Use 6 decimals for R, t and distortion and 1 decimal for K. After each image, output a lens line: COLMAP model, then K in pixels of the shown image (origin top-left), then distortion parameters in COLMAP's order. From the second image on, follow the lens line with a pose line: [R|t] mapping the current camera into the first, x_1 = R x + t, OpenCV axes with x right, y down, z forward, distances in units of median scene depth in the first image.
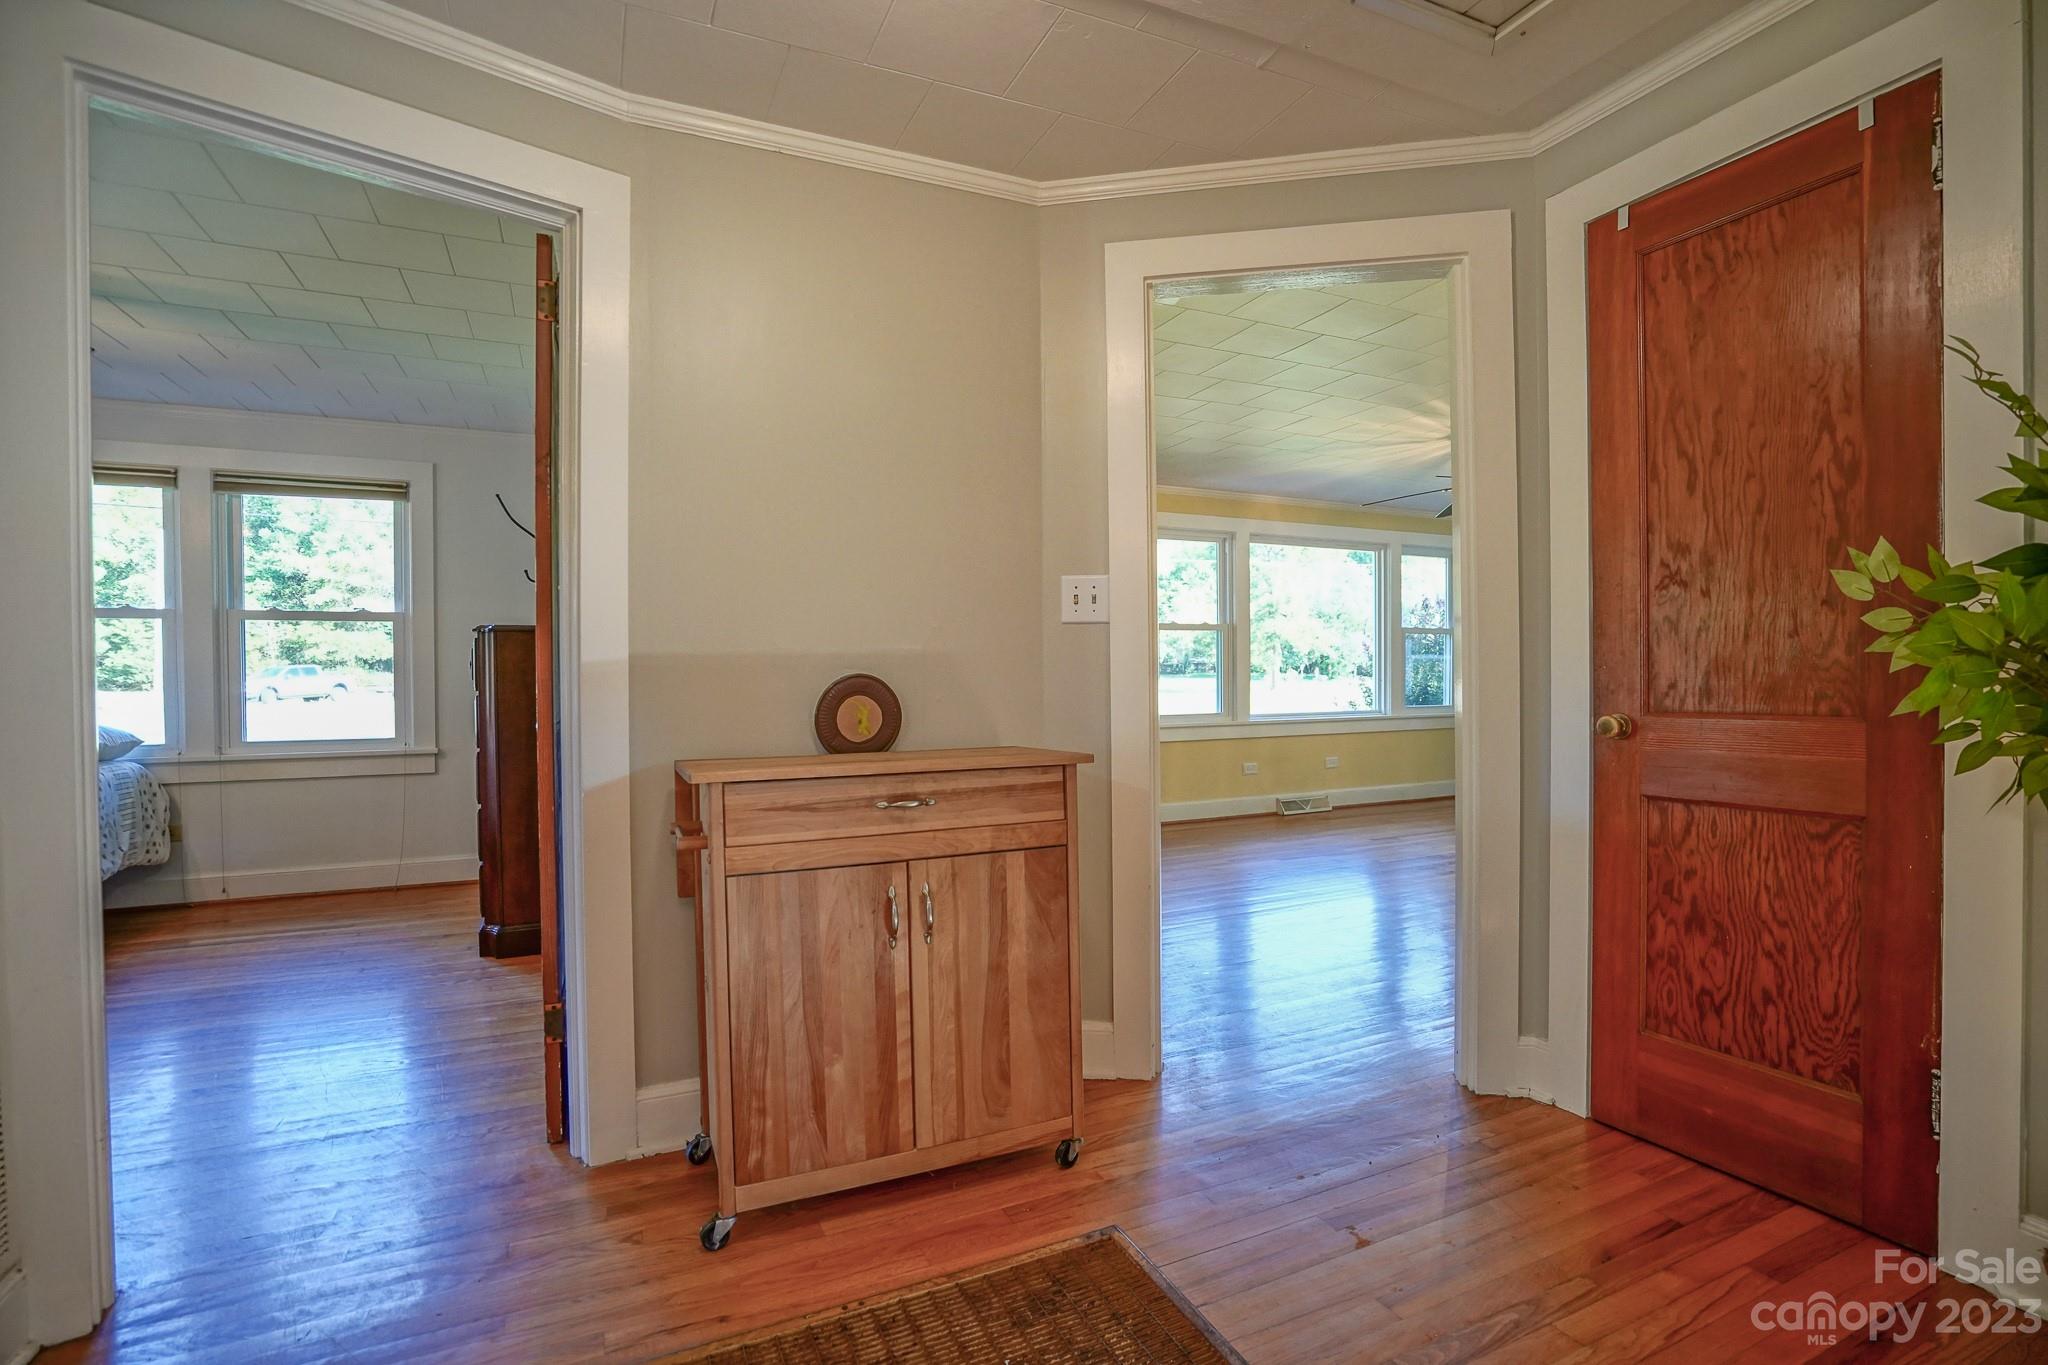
lens RADIAL K [[956.7, 0, 1032.2], [0, 956.7, 690.6], [0, 0, 1]] dist [-0.039022, 0.017622]
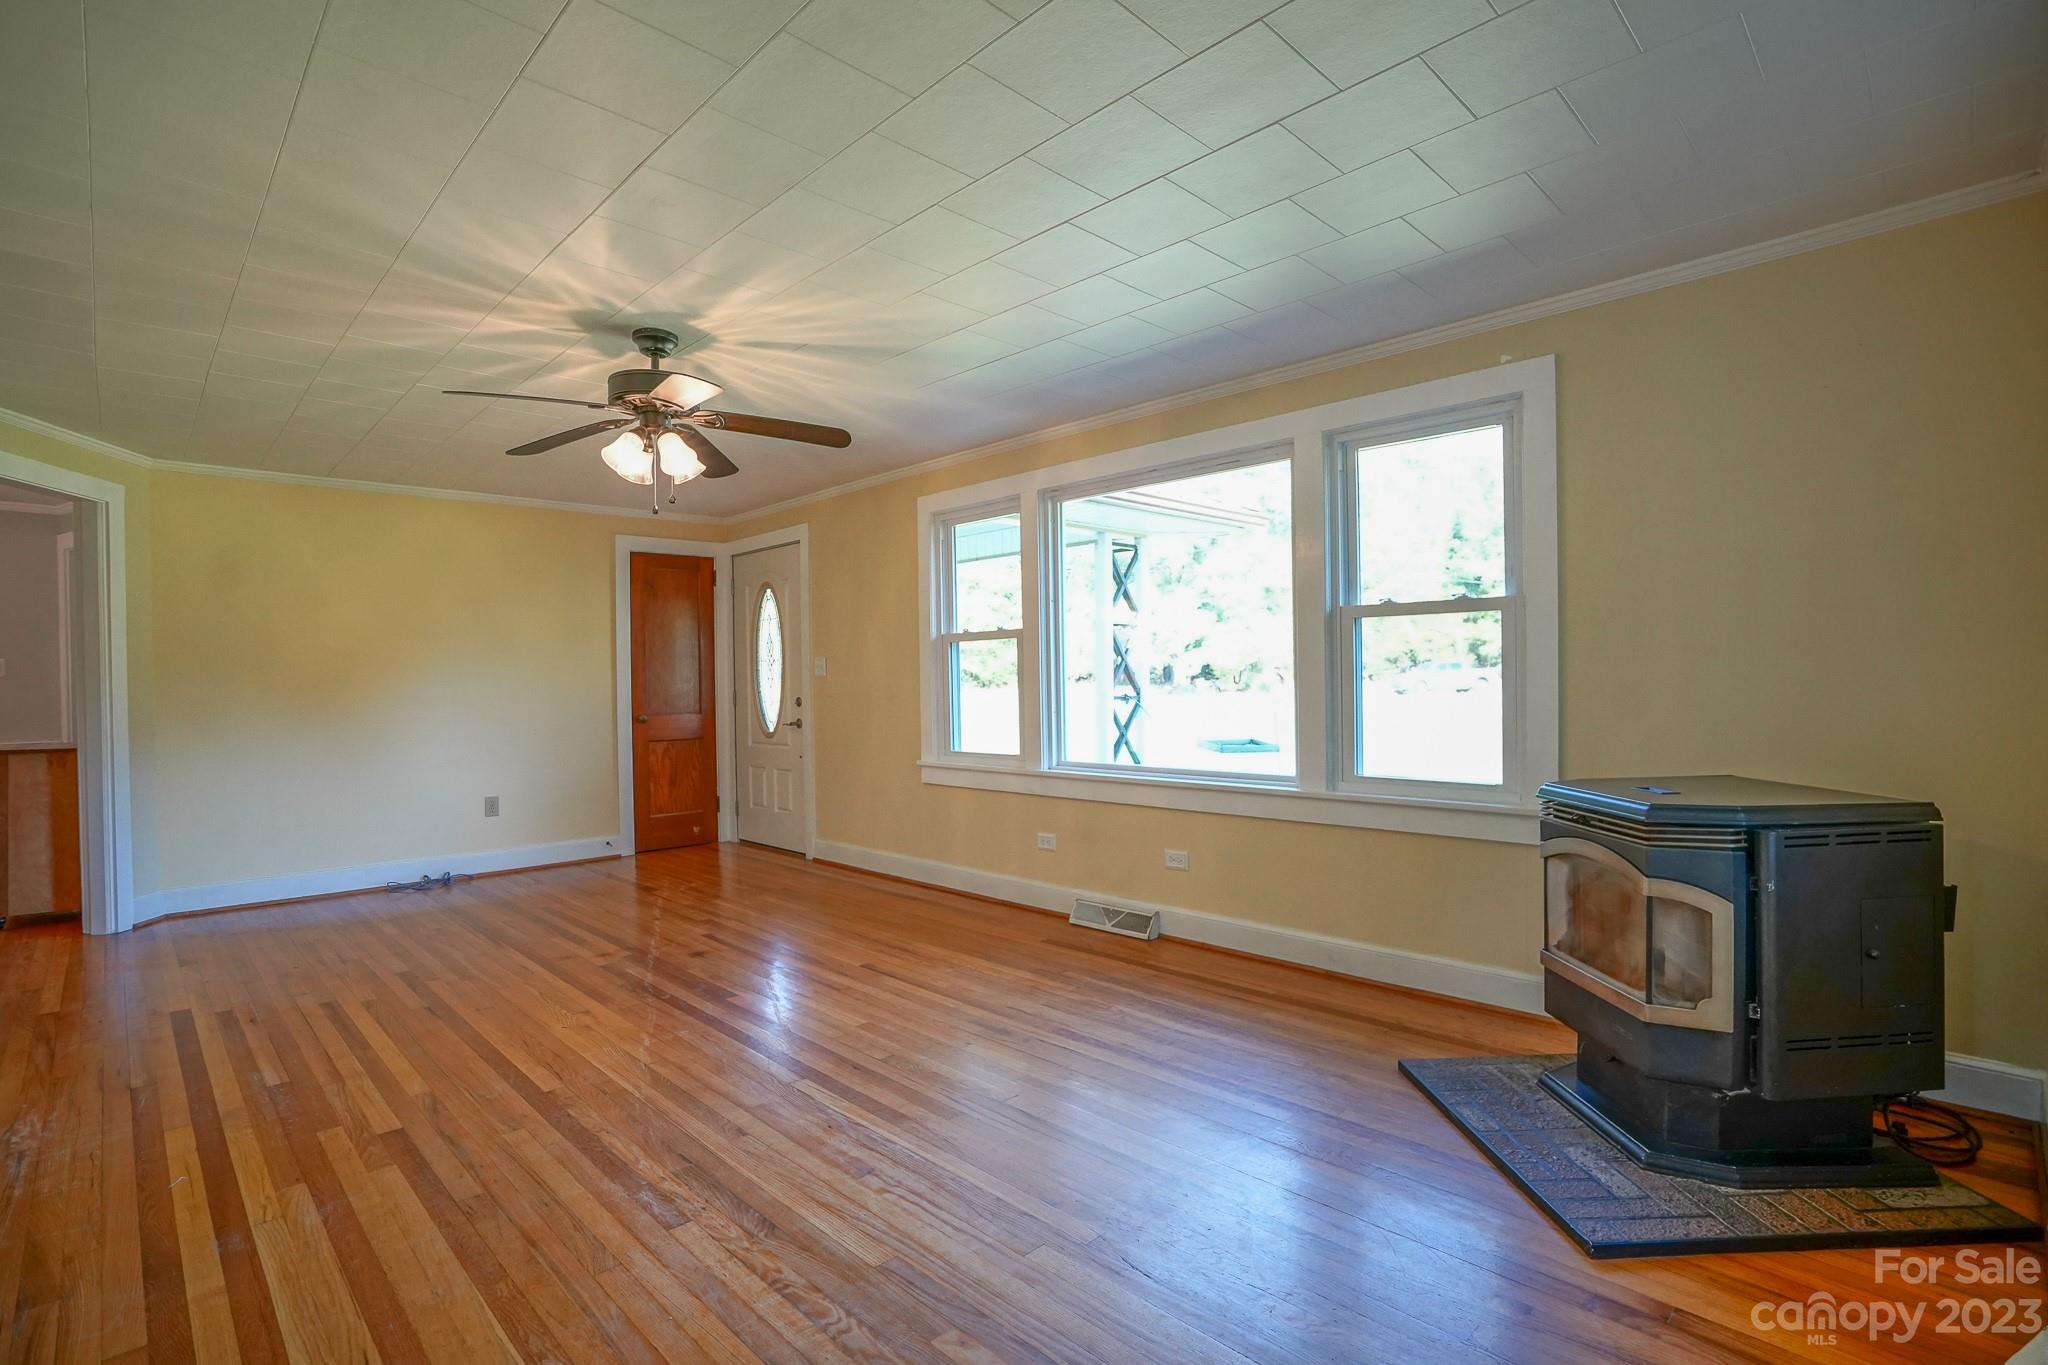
lens RADIAL K [[956.7, 0, 1032.2], [0, 956.7, 690.6], [0, 0, 1]] dist [-0.039022, 0.017622]
pose [[0.335227, 0.021114, -0.941901, 0.840870], [-0.001061, 0.999757, 0.022033, -0.038225], [0.942137, -0.006386, 0.335168, 0.752954]]
